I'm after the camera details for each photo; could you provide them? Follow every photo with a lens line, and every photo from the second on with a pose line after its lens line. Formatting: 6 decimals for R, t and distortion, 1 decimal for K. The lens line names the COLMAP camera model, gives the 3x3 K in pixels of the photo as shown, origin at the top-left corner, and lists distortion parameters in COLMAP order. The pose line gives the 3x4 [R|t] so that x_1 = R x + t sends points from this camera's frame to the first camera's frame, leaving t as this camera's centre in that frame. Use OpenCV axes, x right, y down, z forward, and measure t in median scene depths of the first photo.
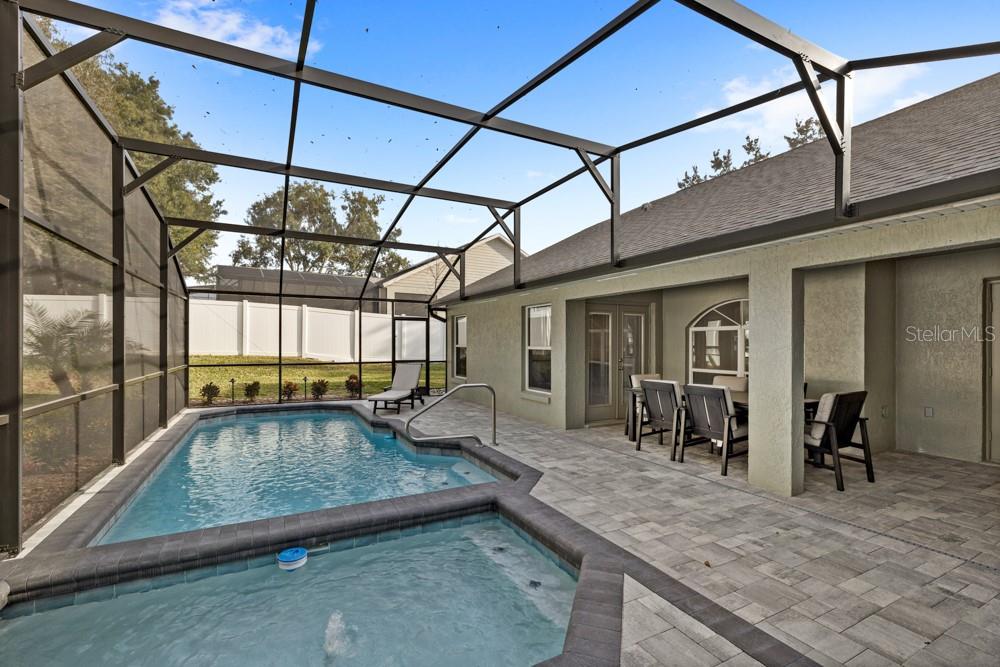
lens RADIAL K [[434.5, 0, 499.3], [0, 434.5, 337.2], [0, 0, 1]] dist [0.004298, -0.000206]
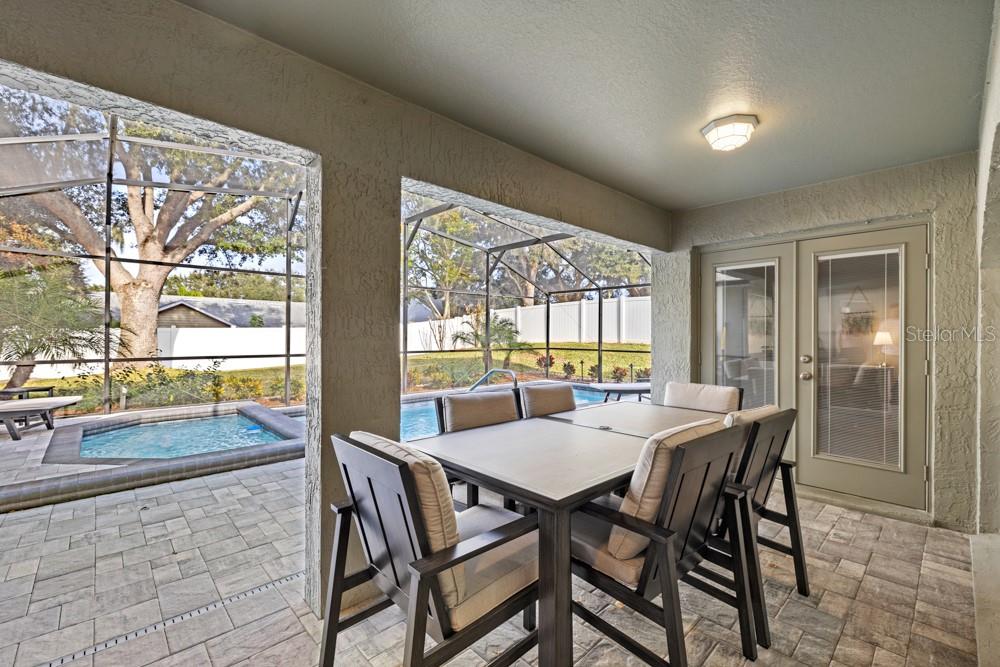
lens RADIAL K [[434.5, 0, 498.1], [0, 434.5, 335.7], [0, 0, 1]] dist [0.004298, -0.000206]
pose [[0.251059, -0.000263, -0.967972, 0.869898], [0.009423, 0.999953, 0.002172, 0.033357], [0.967926, -0.009666, 0.251049, 0.769859]]
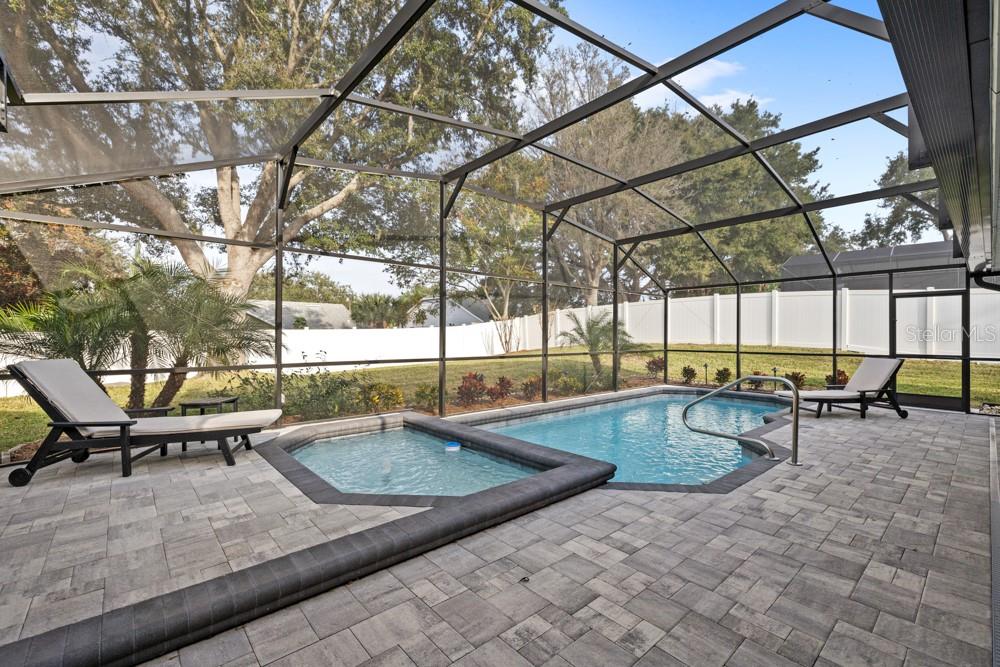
lens RADIAL K [[434.5, 0, 494.6], [0, 434.5, 334.9], [0, 0, 1]] dist [0.004298, -0.000206]
pose [[0.223322, -0.006599, -0.974722, 0.602052], [0.012775, 0.999911, -0.003843, 0.030530], [0.974661, -0.011594, 0.223386, 0.365197]]
